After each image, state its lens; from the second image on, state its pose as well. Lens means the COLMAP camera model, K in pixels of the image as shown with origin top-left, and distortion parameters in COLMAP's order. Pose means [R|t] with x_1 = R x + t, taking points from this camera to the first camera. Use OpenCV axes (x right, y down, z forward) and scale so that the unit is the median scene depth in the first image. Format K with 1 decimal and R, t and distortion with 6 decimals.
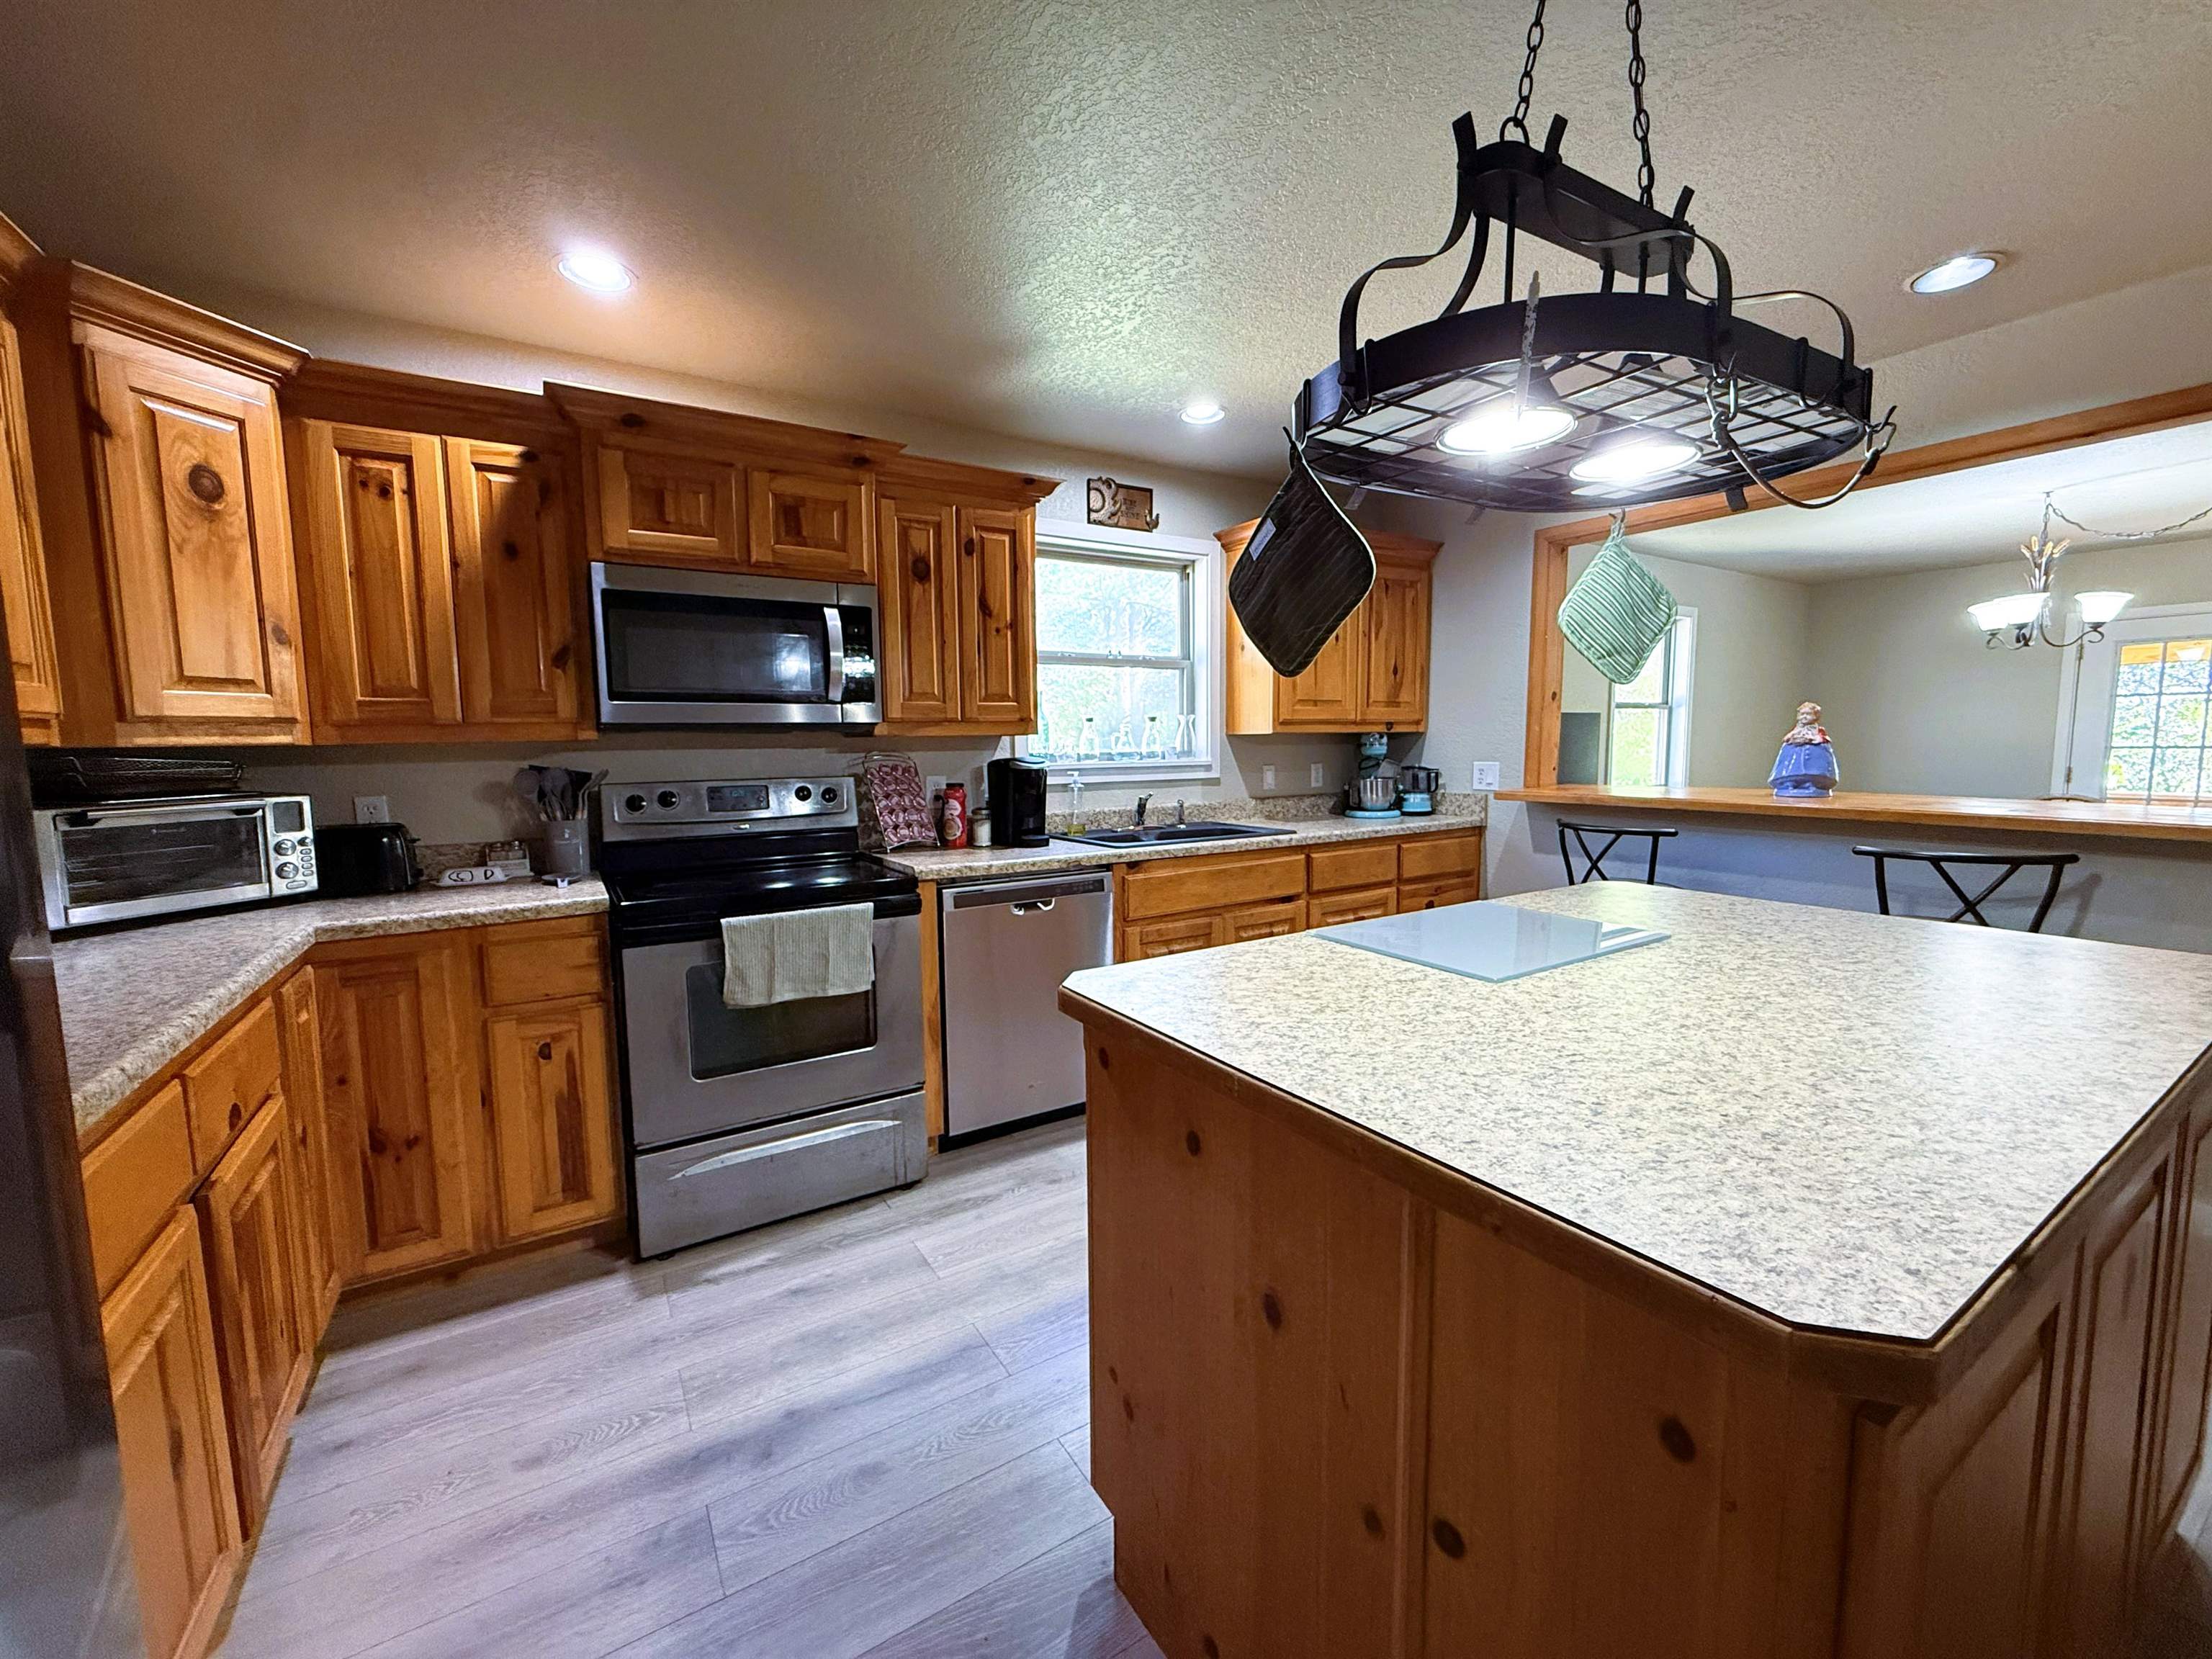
lens RADIAL K [[878.7, 0, 1094.3], [0, 878.7, 825.2], [0, 0, 1]] dist [0.000742, -0.000035]
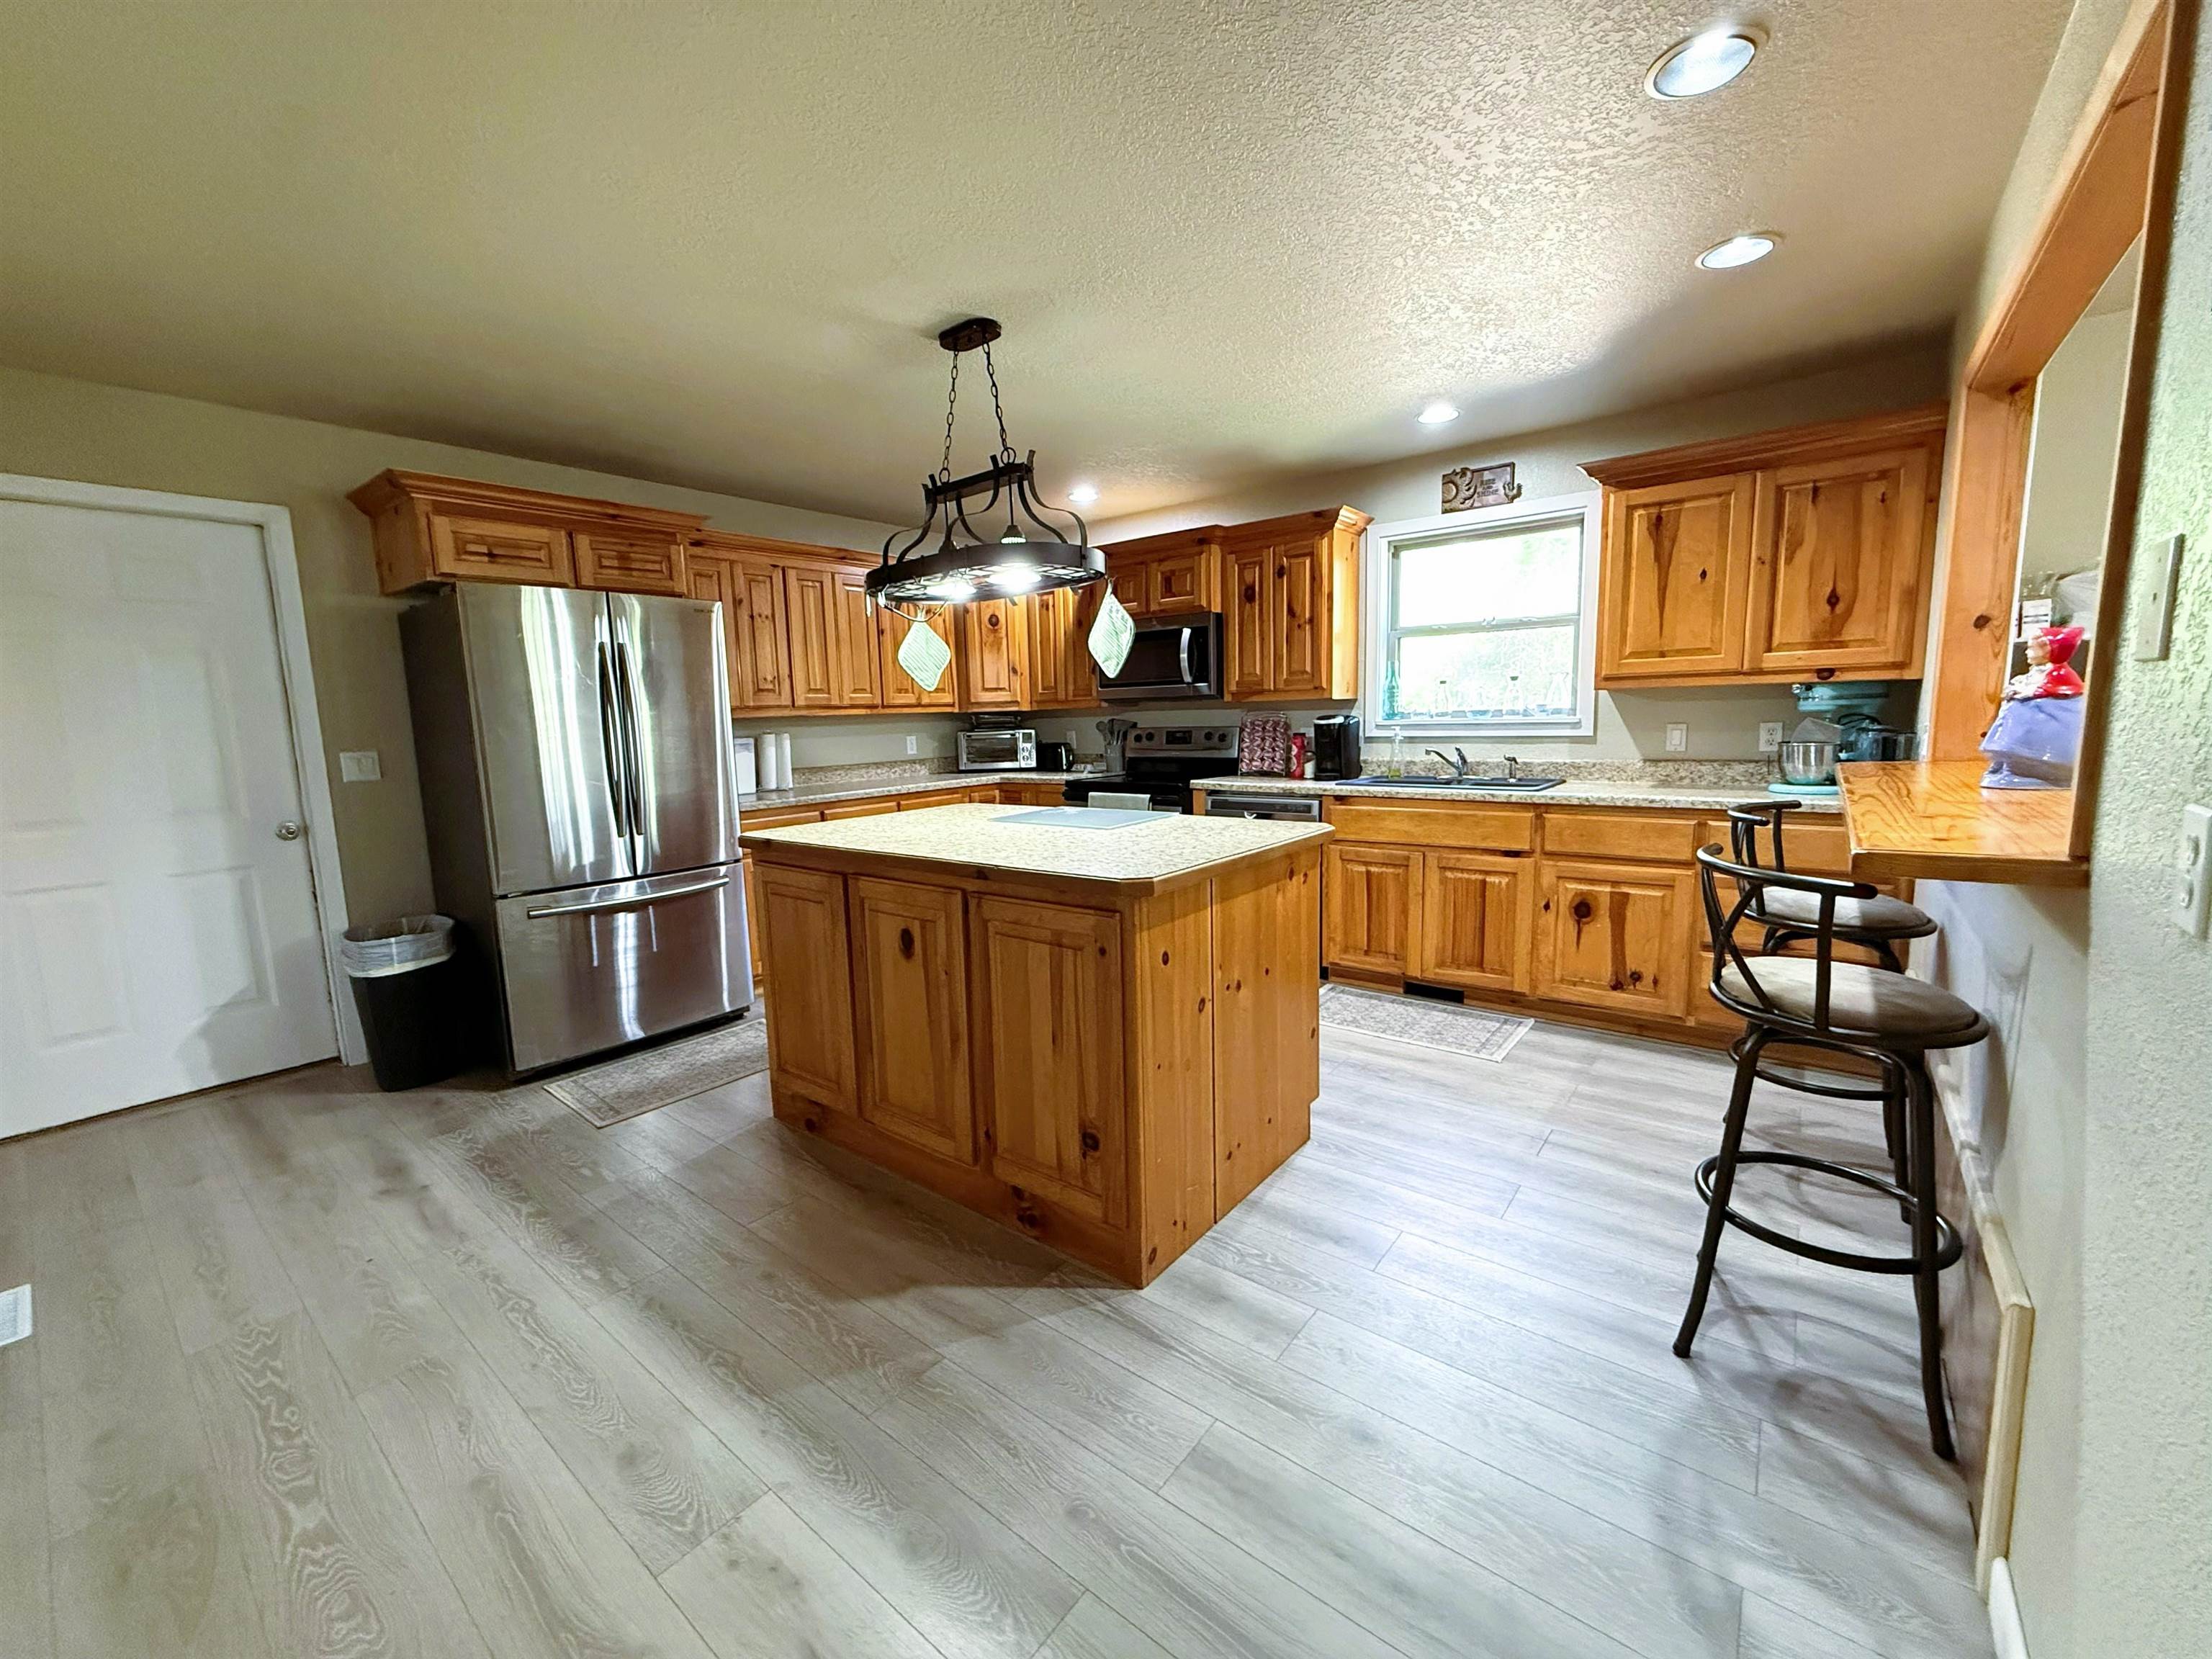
lens RADIAL K [[870.3, 0, 1094.7], [0, 870.3, 826.3], [0, 0, 1]] dist [-0.001259, -0.000057]
pose [[0.338292, 0.122799, -0.932995, 1.136595], [-0.067563, 0.992060, 0.106076, -0.026329], [0.938613, 0.027151, 0.343902, 0.211120]]
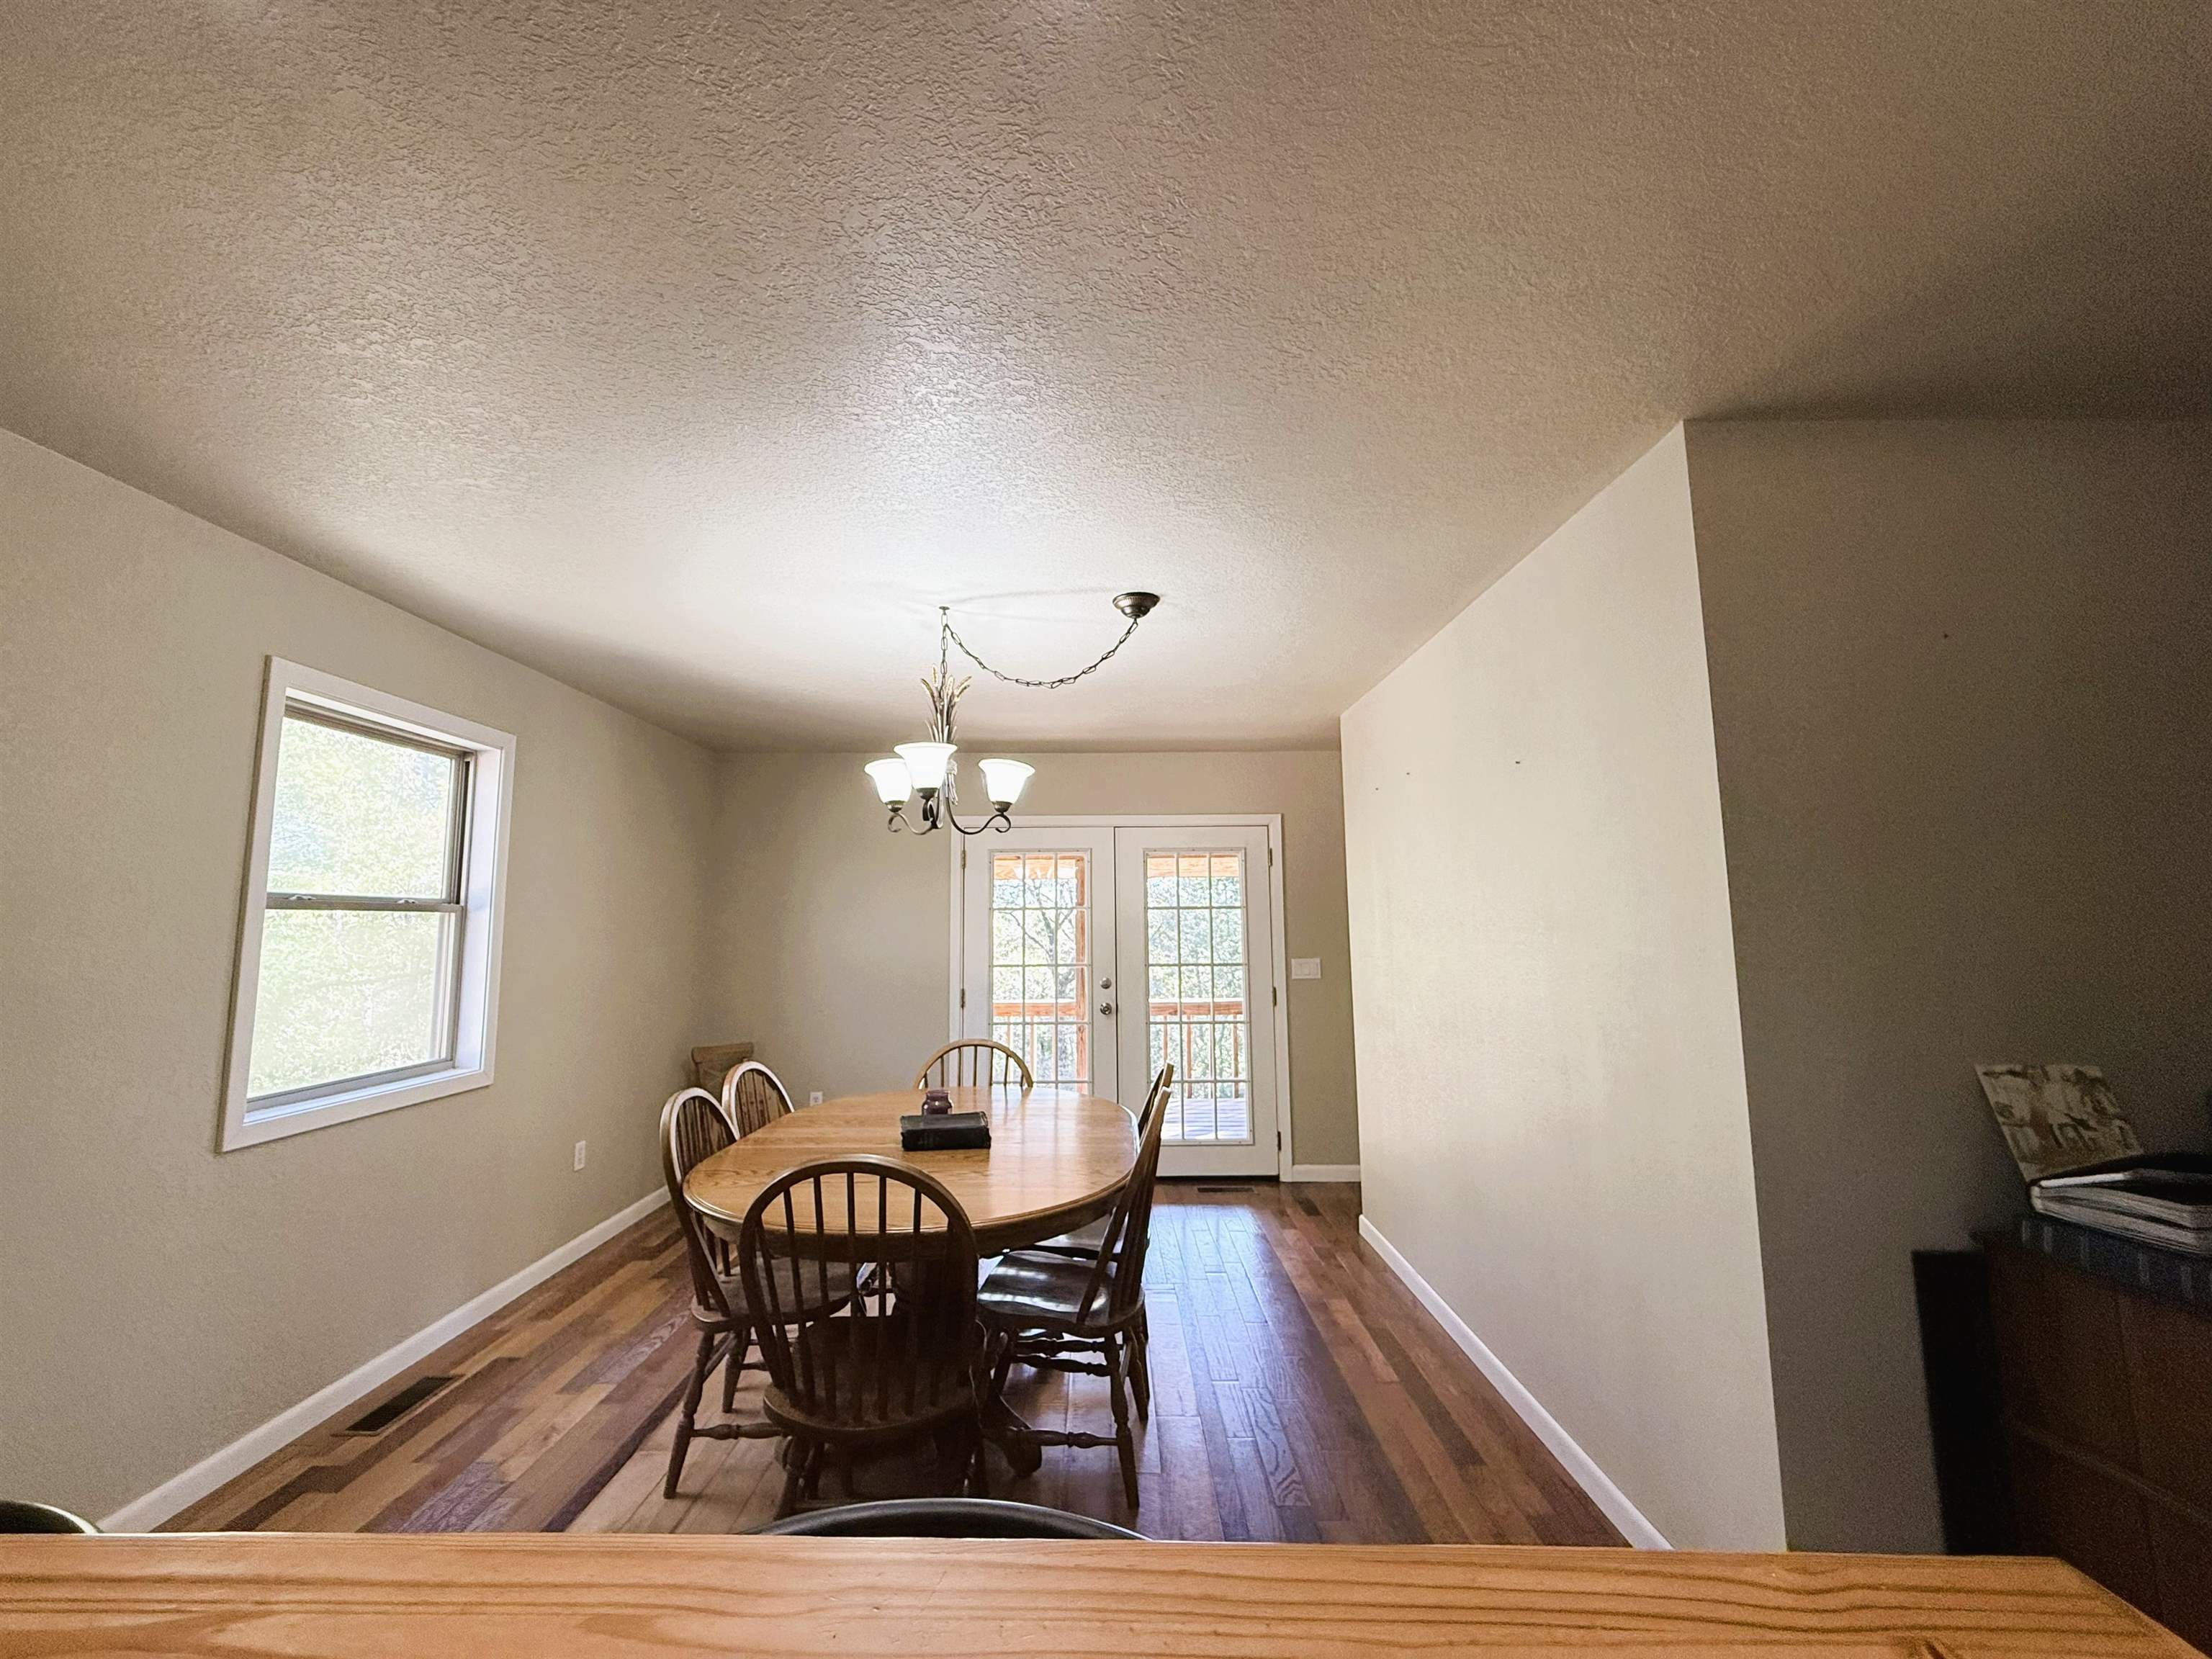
lens RADIAL K [[878.7, 0, 1094.3], [0, 878.7, 825.2], [0, 0, 1]] dist [0.000742, -0.000035]
pose [[0.526325, 0.106443, 0.843595, 0.820068], [0.081993, 0.981156, -0.174956, -0.120185], [-0.846321, 0.161253, 0.507679, 0.811251]]
